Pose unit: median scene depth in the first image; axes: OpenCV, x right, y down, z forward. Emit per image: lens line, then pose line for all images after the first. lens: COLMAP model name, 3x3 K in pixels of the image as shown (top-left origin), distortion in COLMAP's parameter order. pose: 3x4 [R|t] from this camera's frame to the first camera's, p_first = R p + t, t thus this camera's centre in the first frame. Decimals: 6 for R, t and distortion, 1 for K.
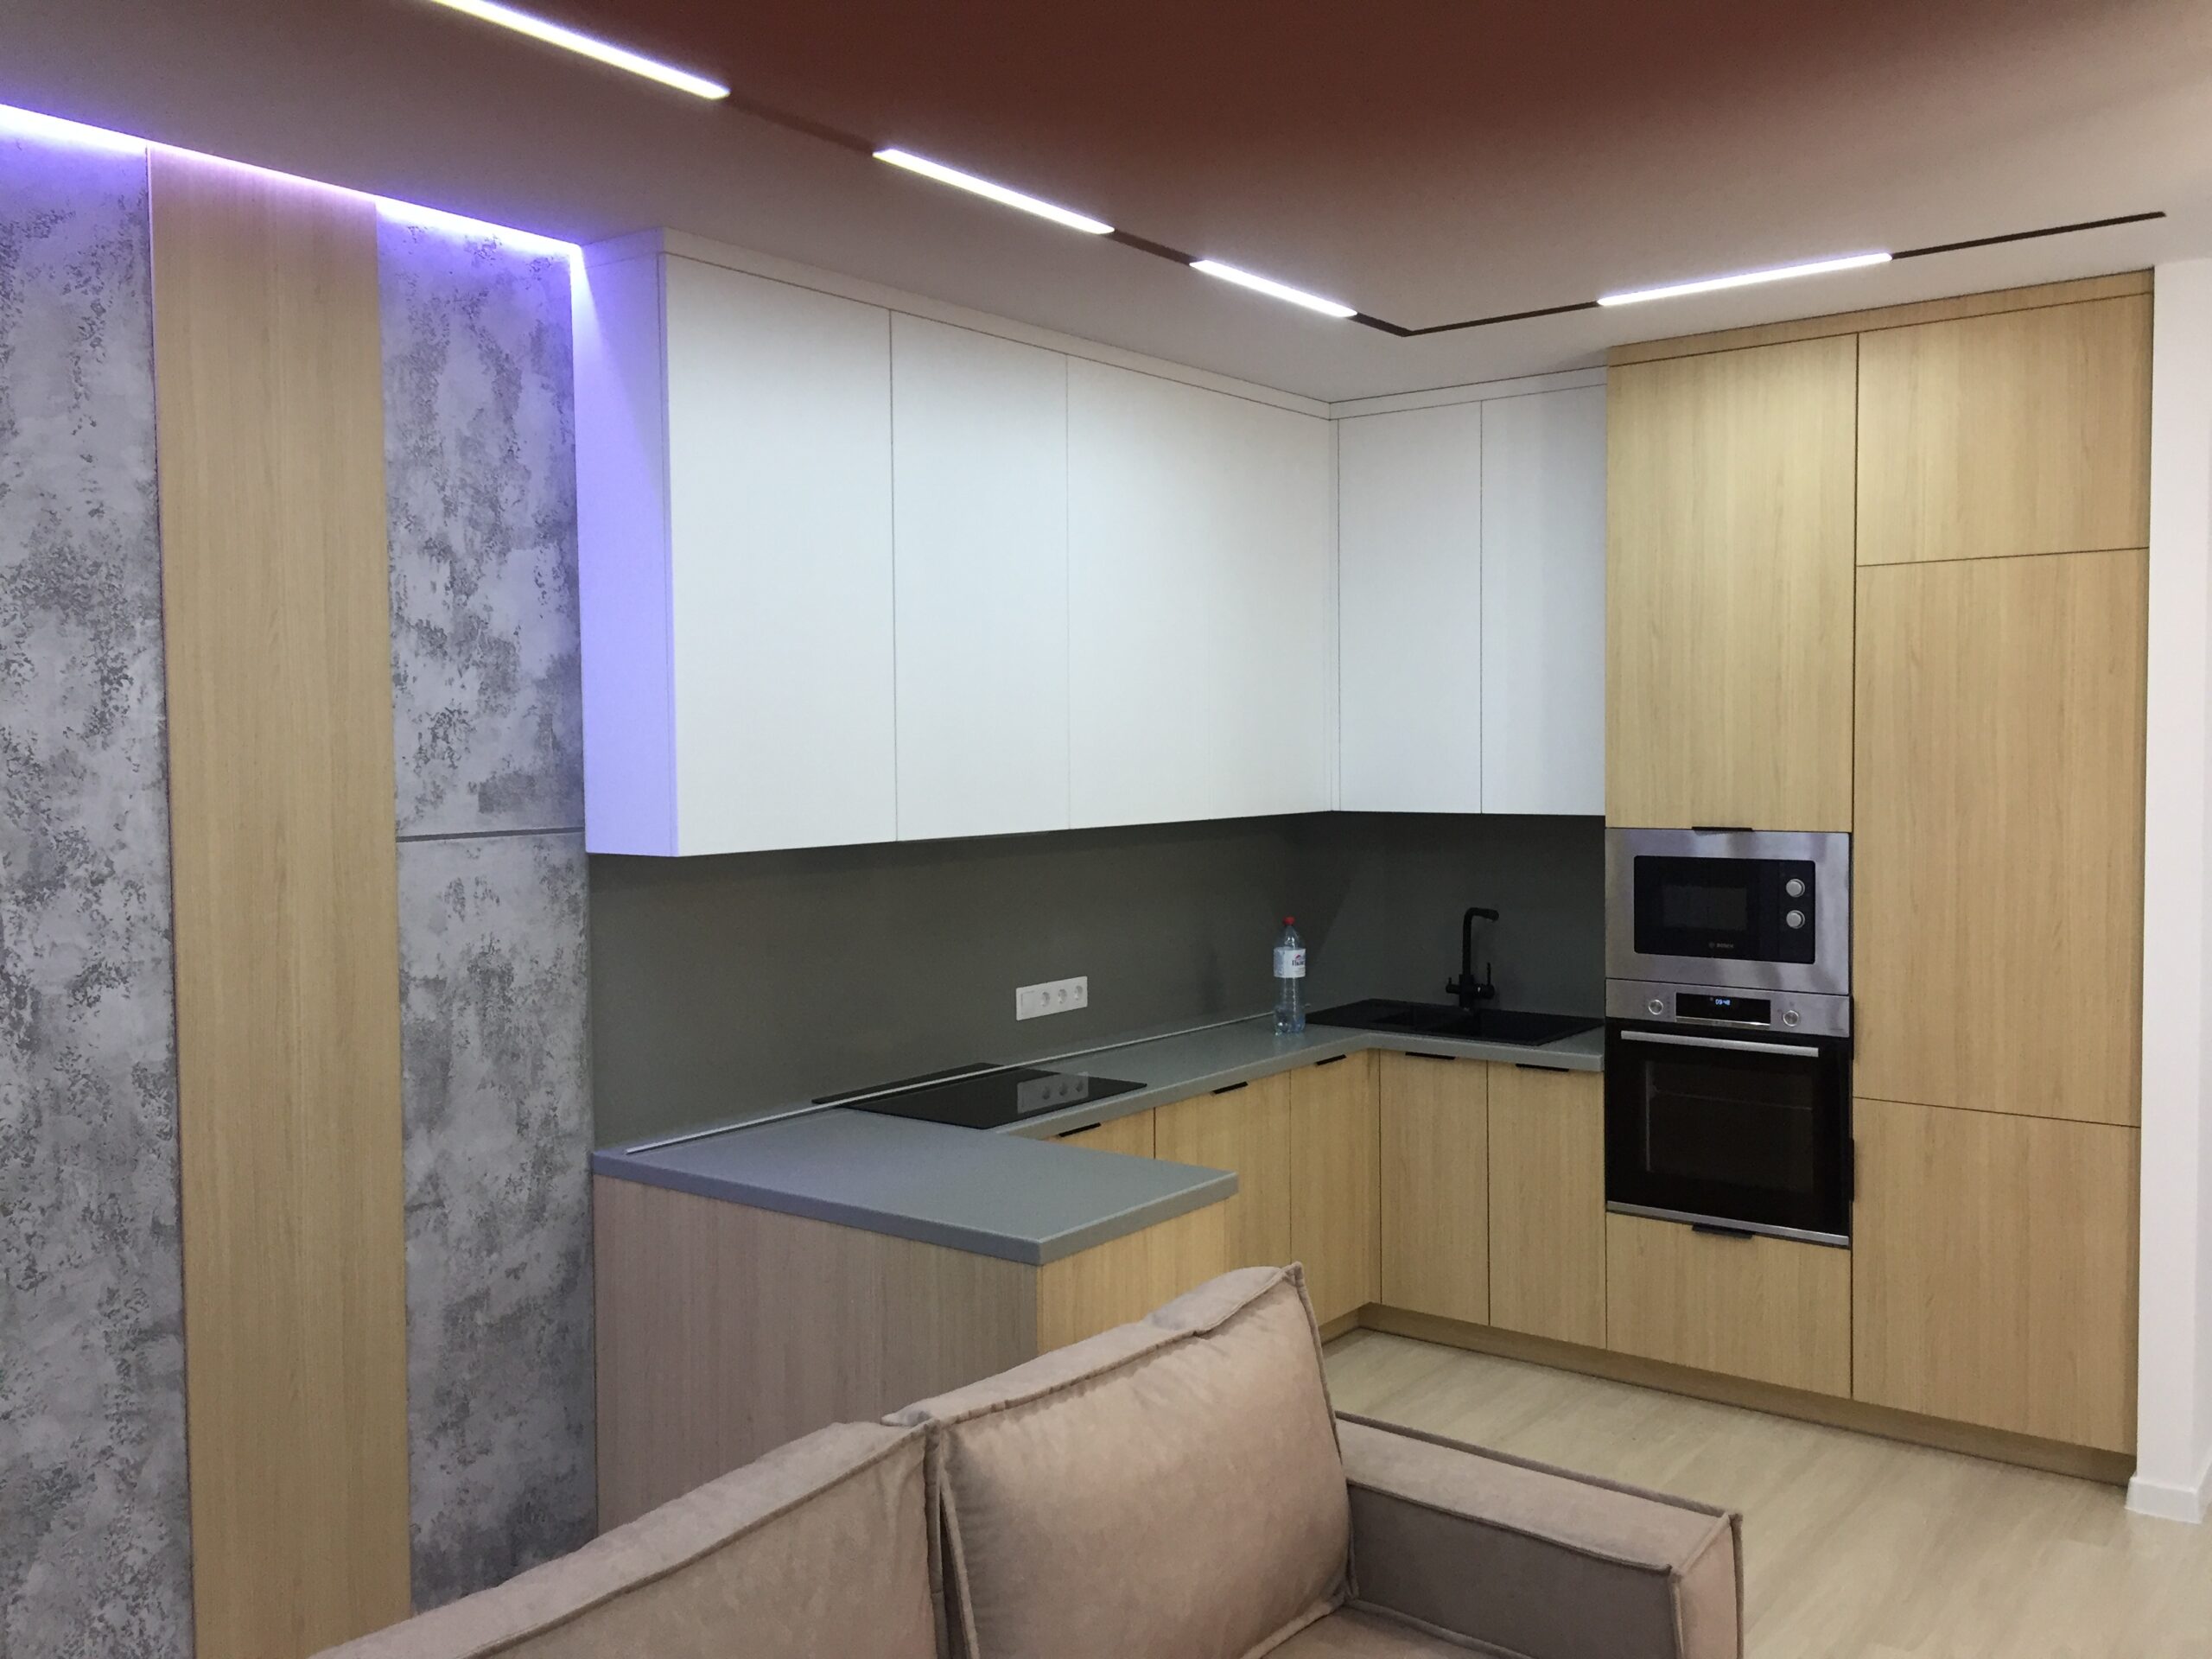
lens RADIAL K [[1872.1, 0, 1114.2], [0, 1872.1, 820.0], [0, 0, 1]] dist [0.078536, -0.105089]
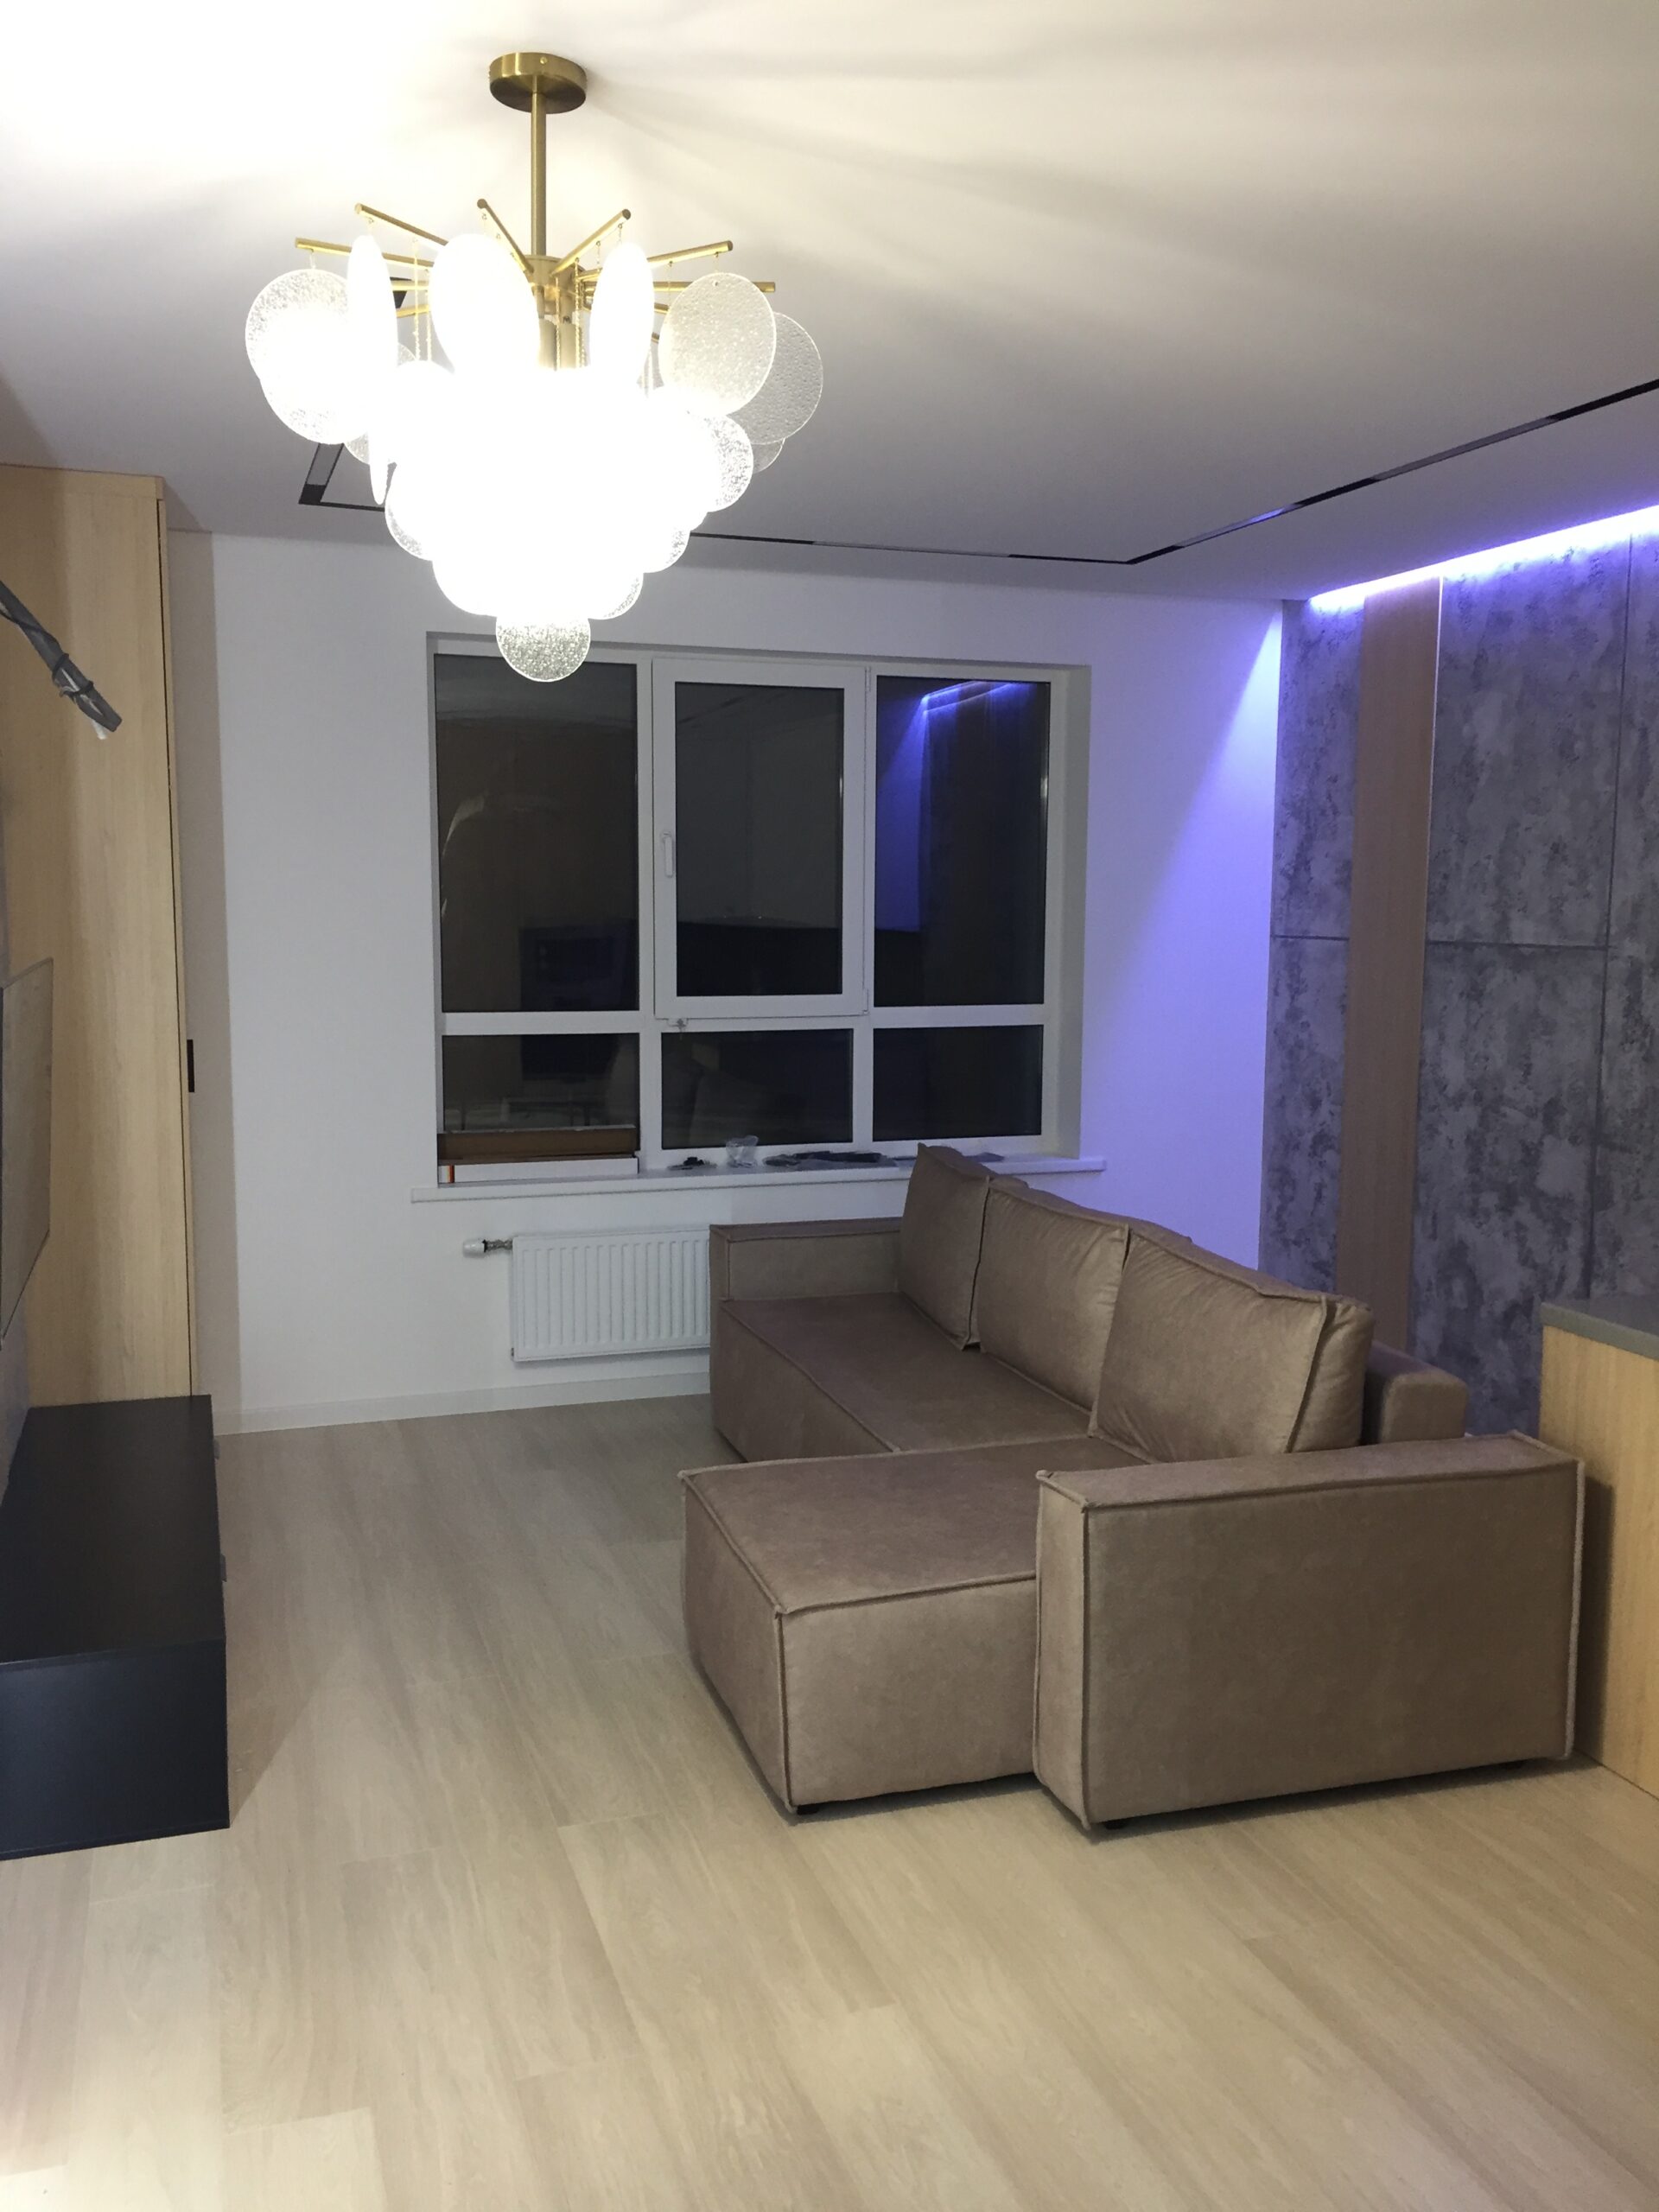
lens RADIAL K [[1872.1, 0, 834.7], [0, 1872.1, 1122.1], [0, 0, 1]] dist [0.078536, -0.105089]
pose [[-0.560928, 0.104790, -0.821205, 1.014741], [-0.037278, 0.987753, 0.151505, -0.046755], [0.827025, 0.115596, -0.550152, 1.086849]]
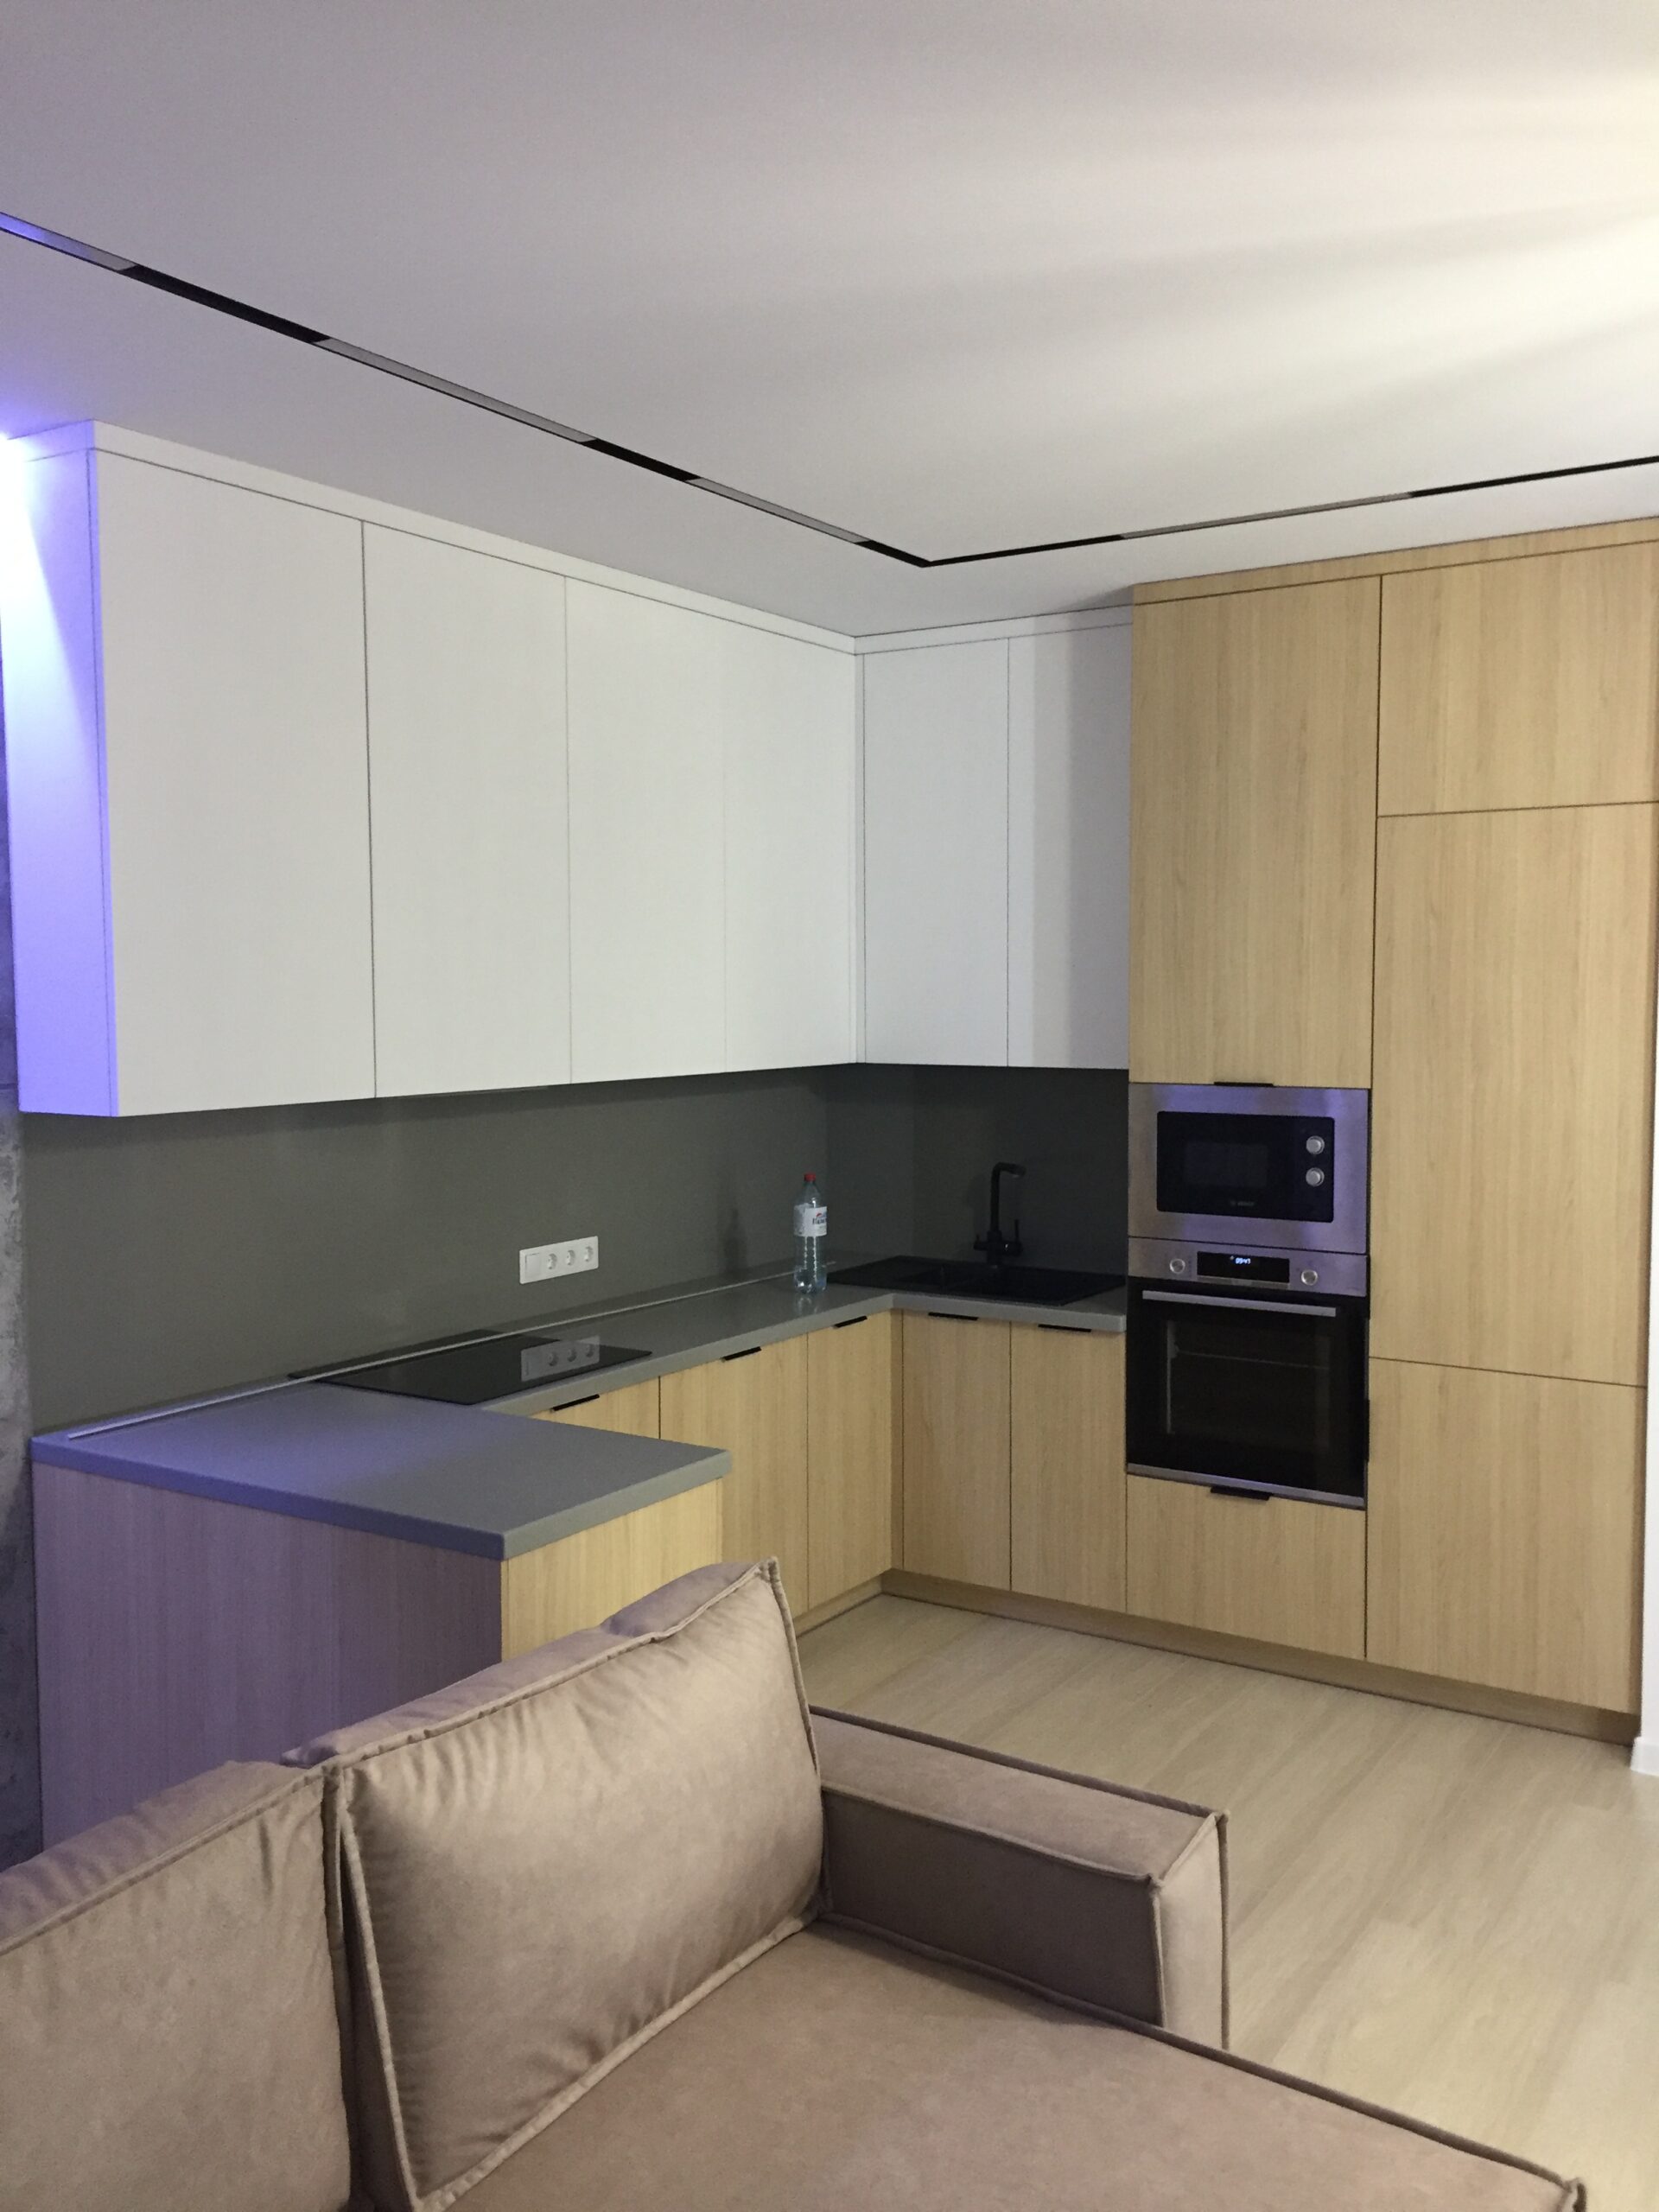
lens RADIAL K [[1872.1, 0, 840.4], [0, 1872.1, 1110.9], [0, 0, 1]] dist [0.078536, -0.105089]
pose [[0.996740, 0.000372, 0.080681, 0.042680], [-0.002550, 0.999635, 0.026897, -0.008691], [-0.080642, -0.027015, 0.996377, 0.055660]]
